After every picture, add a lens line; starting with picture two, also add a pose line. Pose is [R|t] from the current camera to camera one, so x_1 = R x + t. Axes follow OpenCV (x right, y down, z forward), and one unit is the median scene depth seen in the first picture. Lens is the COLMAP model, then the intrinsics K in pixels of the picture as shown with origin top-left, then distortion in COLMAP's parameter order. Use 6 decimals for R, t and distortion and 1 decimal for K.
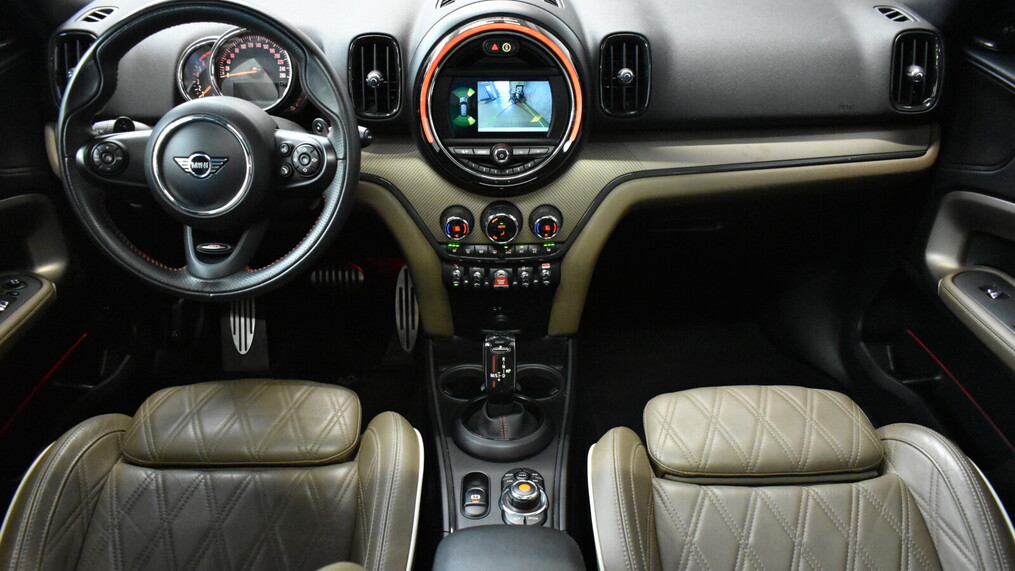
lens RADIAL K [[759.4, 0, 504.1], [0, 759.4, 284.7], [0, 0, 1]] dist [-0.022141, 0.004824]
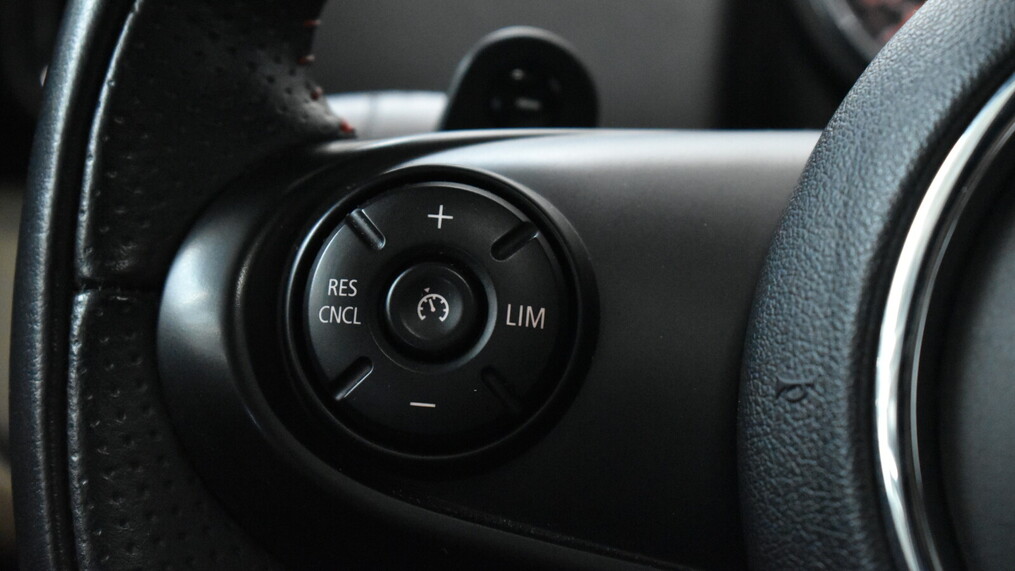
lens RADIAL K [[2234.5, 0, 508.0], [0, 2234.5, 286.3], [0, 0, 1]] dist [0.015017, 0.000000]
pose [[0.961039, 0.037168, -0.273901, -0.364149], [-0.114213, 0.955767, -0.271043, -0.071845], [0.251712, 0.291767, 0.922775, 0.600180]]
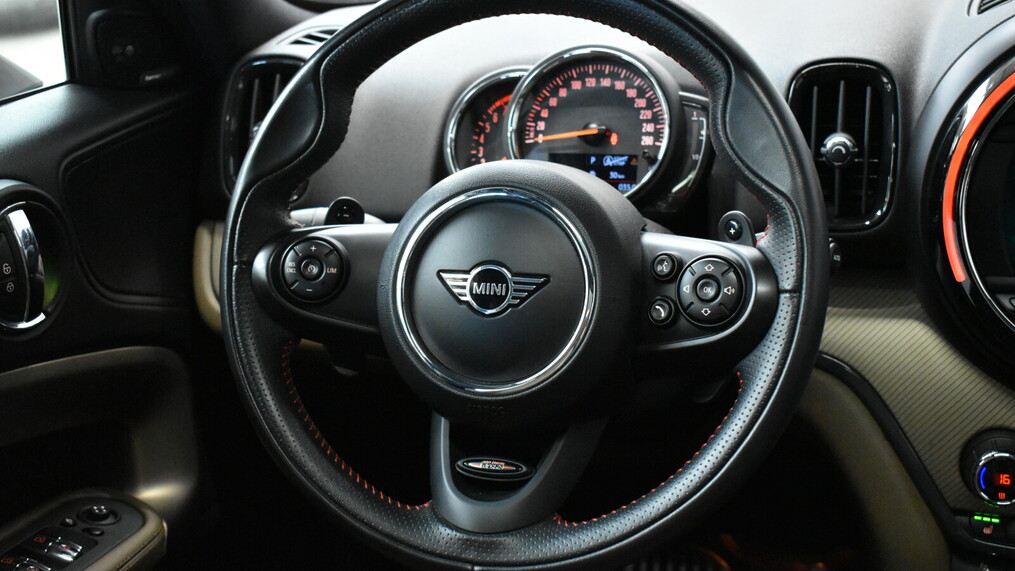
lens RADIAL K [[1364.8, 0, 510.7], [0, 1364.8, 290.9], [0, 0, 1]] dist [-0.034846, 0.000000]
pose [[0.957757, 0.042274, -0.284455, -0.121443], [-0.109196, 0.968516, -0.223726, 0.028704], [0.266041, 0.245336, 0.932219, 0.169679]]
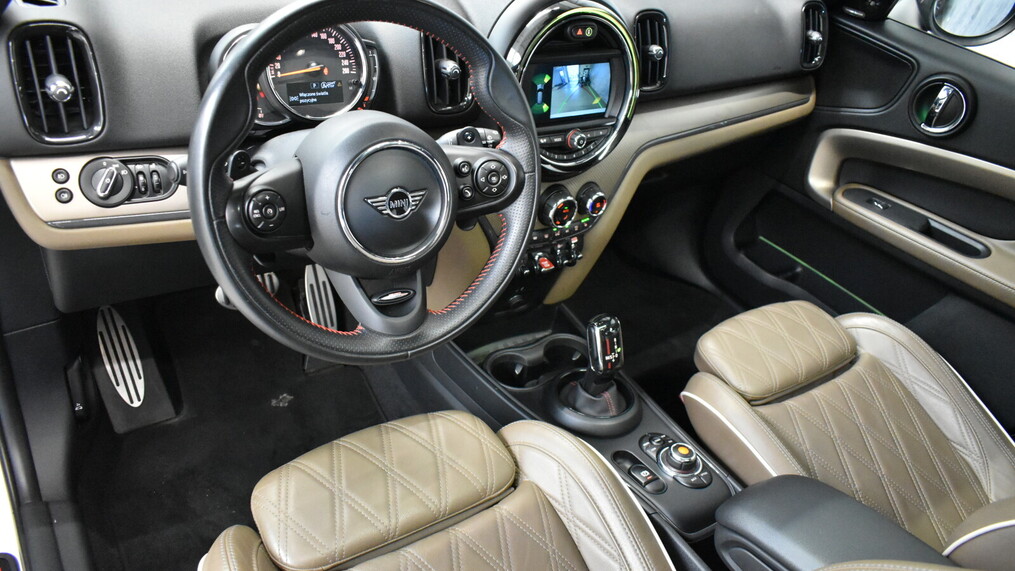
lens RADIAL K [[759.4, 0, 502.0], [0, 759.4, 285.9], [0, 0, 1]] dist [-0.022141, 0.004824]
pose [[0.833494, -0.205817, 0.512764, -0.627686], [0.146437, 0.977131, 0.154176, -0.152043], [-0.532770, -0.053418, 0.844573, 0.205680]]
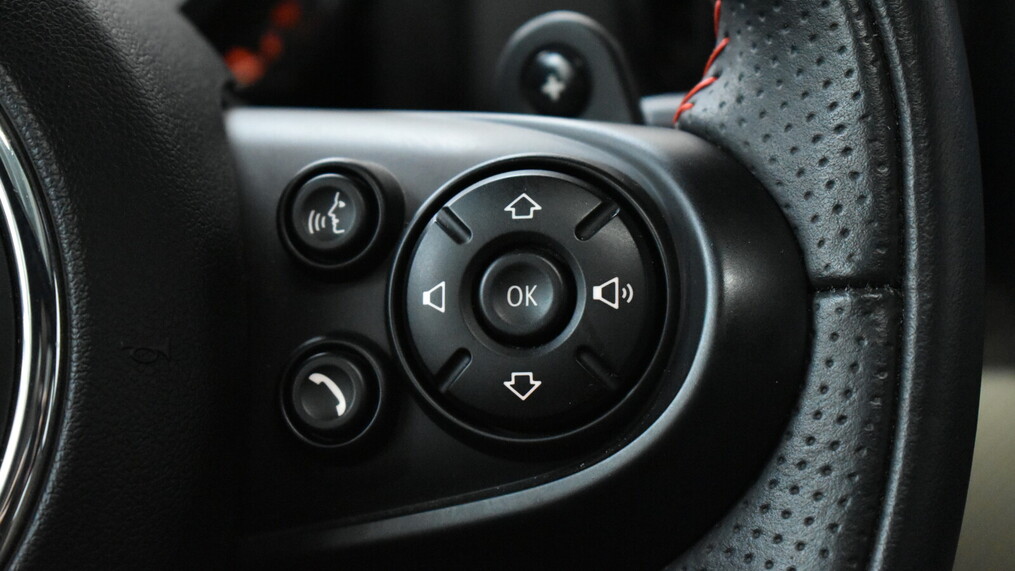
lens RADIAL K [[2234.5, 0, 505.5], [0, 2234.5, 285.8], [0, 0, 1]] dist [0.015017, 0.000000]
pose [[0.999564, -0.014522, -0.025718, -0.219400], [0.007160, 0.963939, -0.266027, -0.065842], [0.028654, 0.265726, 0.963623, 0.577759]]
